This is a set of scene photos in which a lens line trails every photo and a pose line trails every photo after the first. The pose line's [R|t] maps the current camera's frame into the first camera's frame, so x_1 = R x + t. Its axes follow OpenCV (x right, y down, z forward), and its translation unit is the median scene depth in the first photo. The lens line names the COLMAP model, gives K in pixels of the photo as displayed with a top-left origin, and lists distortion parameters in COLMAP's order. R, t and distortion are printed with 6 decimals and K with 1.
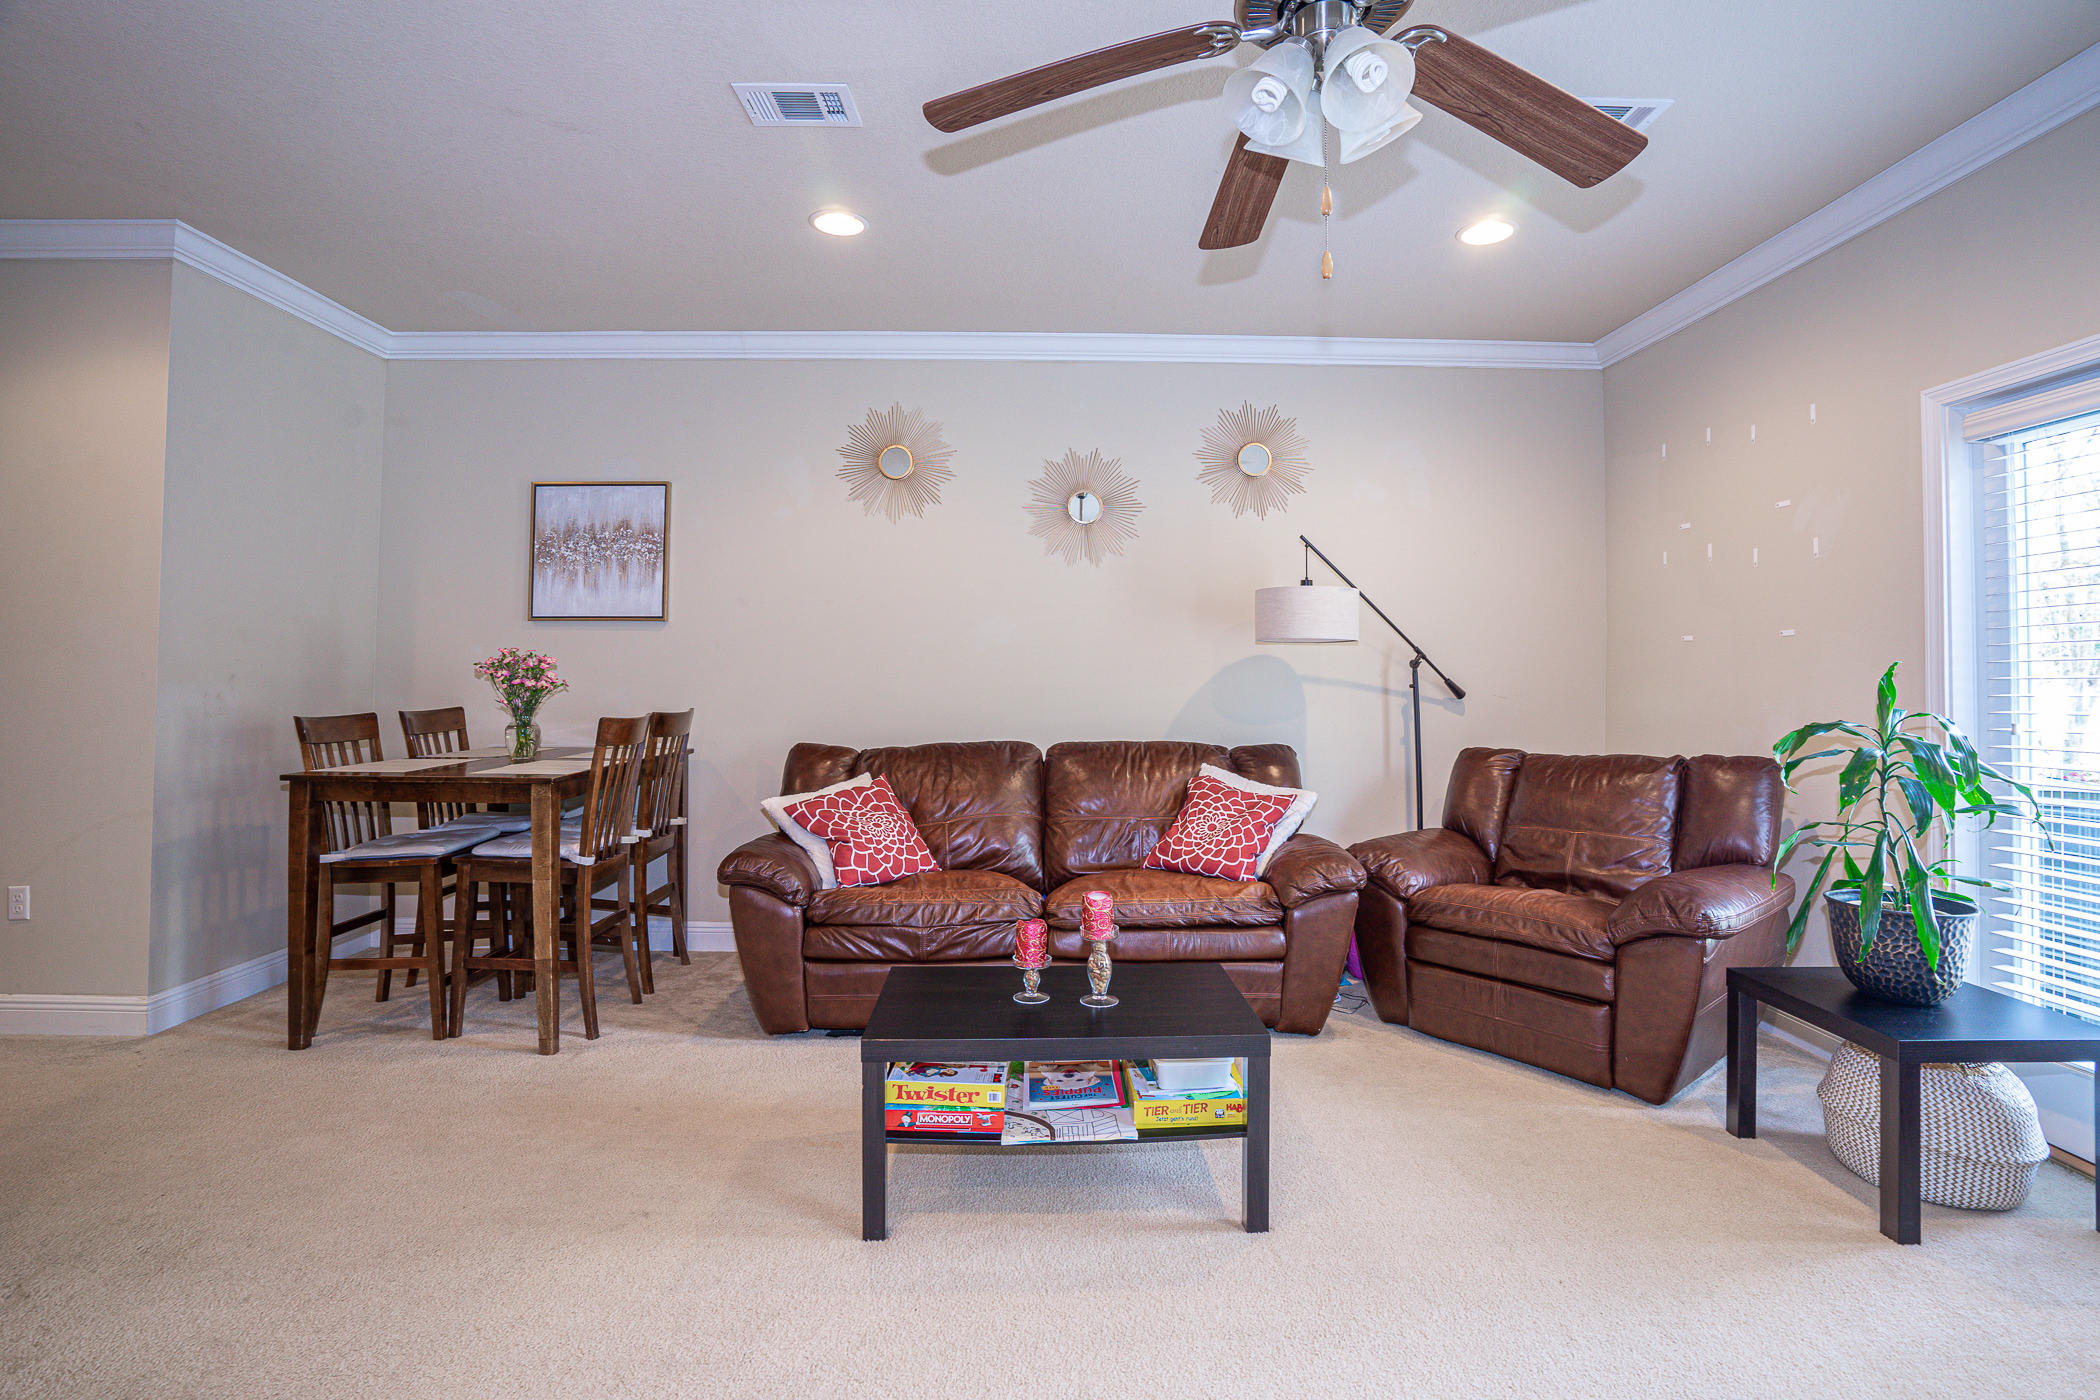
lens RADIAL K [[994.2, 0, 1053.4], [0, 994.2, 655.9], [0, 0, 1]] dist [-0.037526, 0.016167]
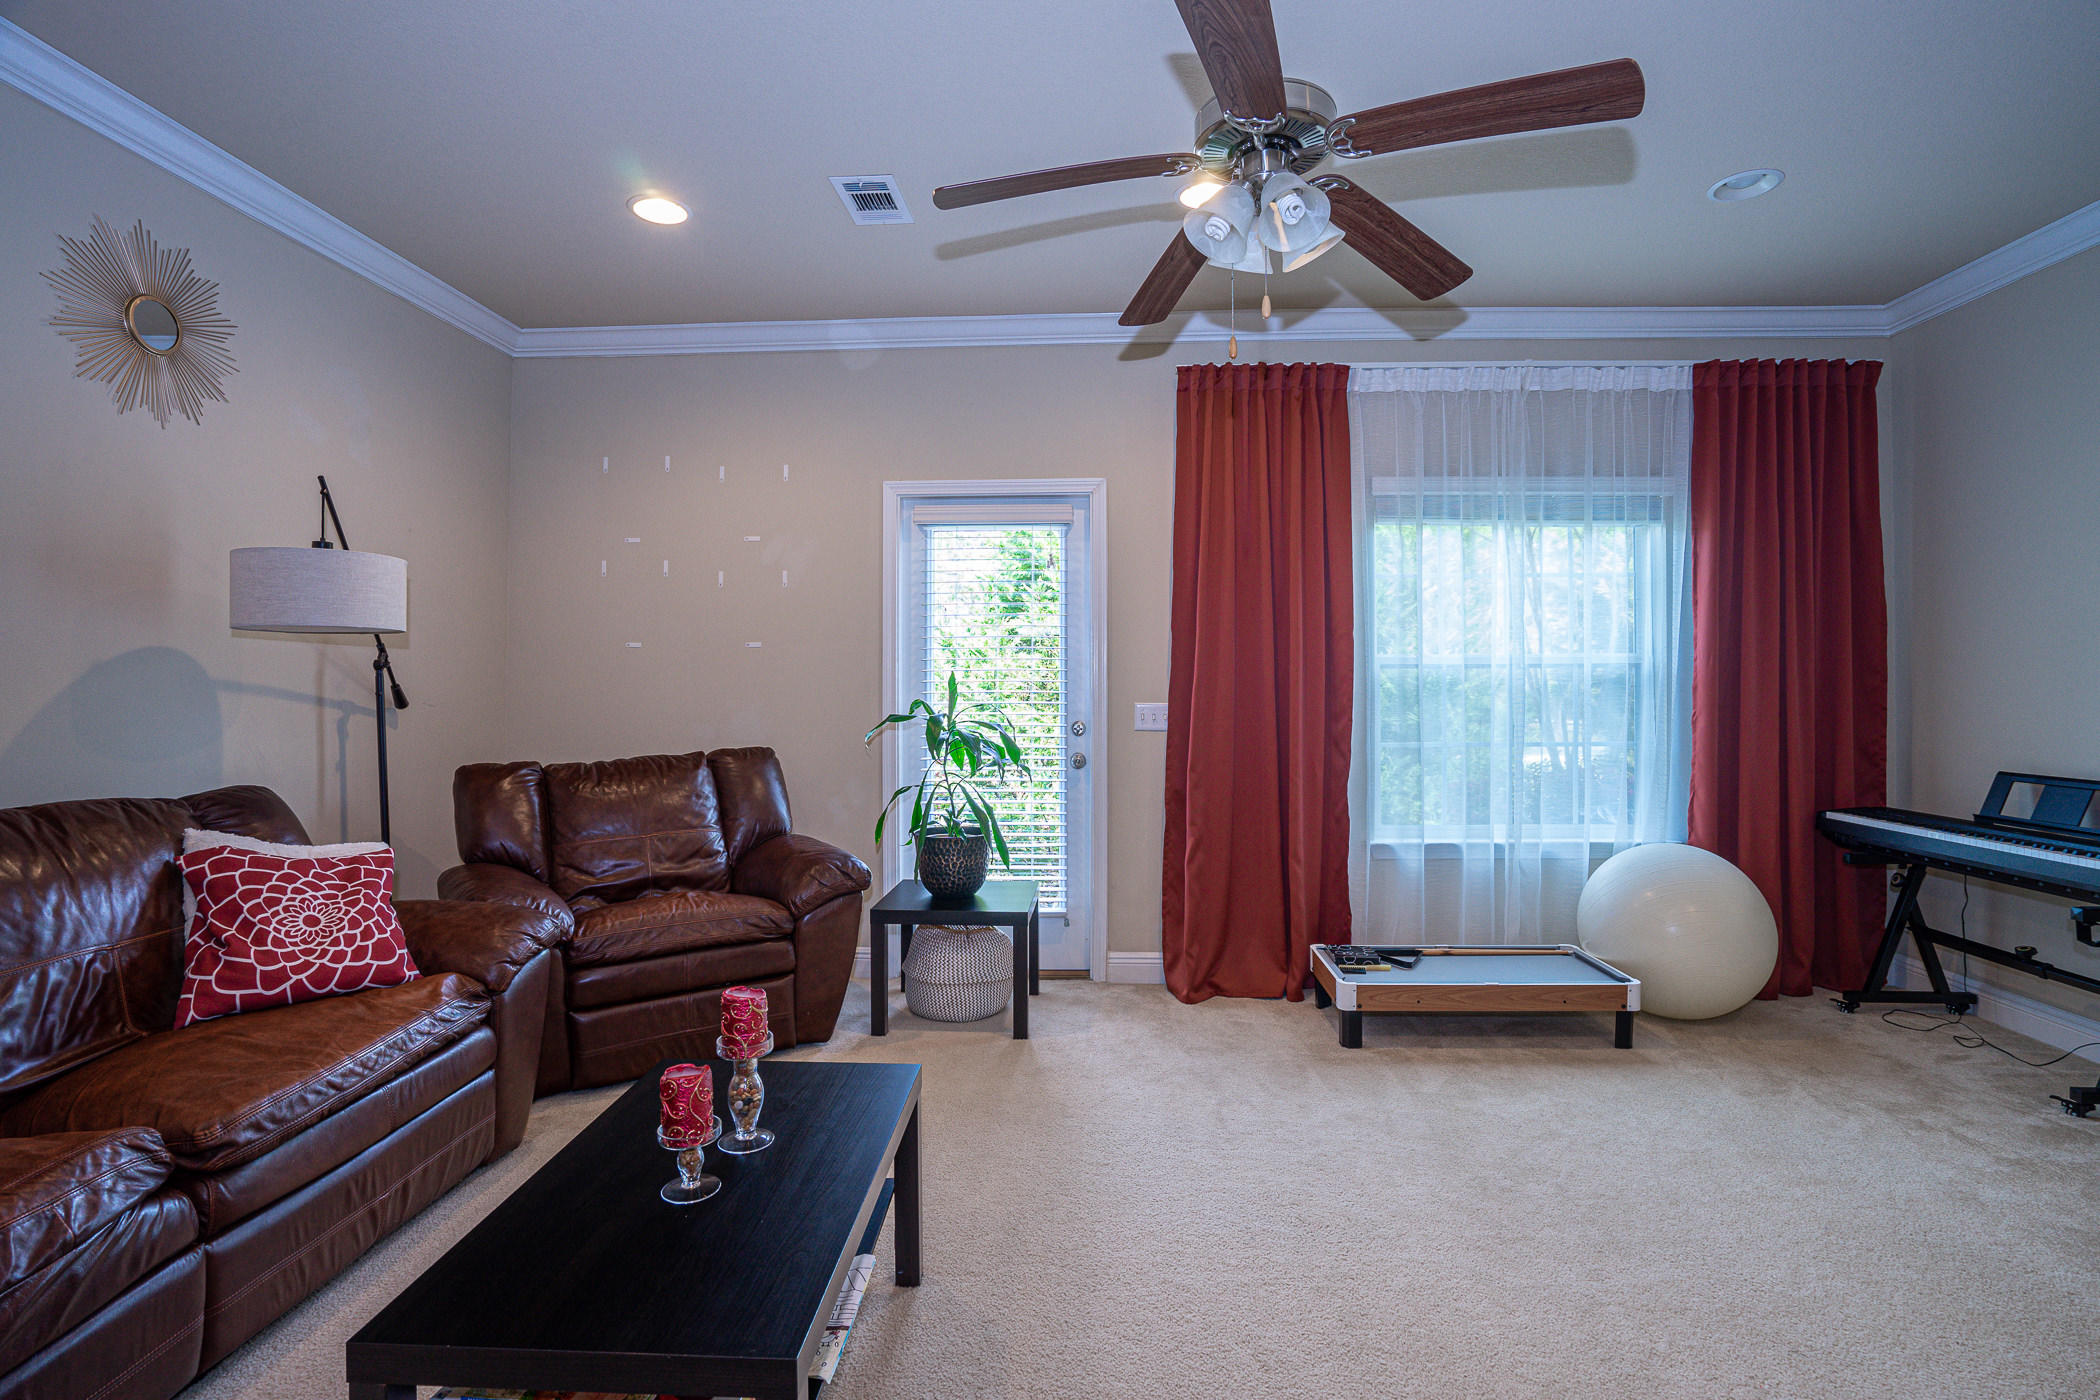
lens RADIAL K [[994.2, 0, 1055.7], [0, 994.2, 672.2], [0, 0, 1]] dist [-0.037526, 0.016167]
pose [[0.074174, 0.007992, 0.997213, -0.458819], [-0.015291, 0.999859, -0.006875, 0.013817], [-0.997128, -0.014739, 0.074286, 0.529428]]
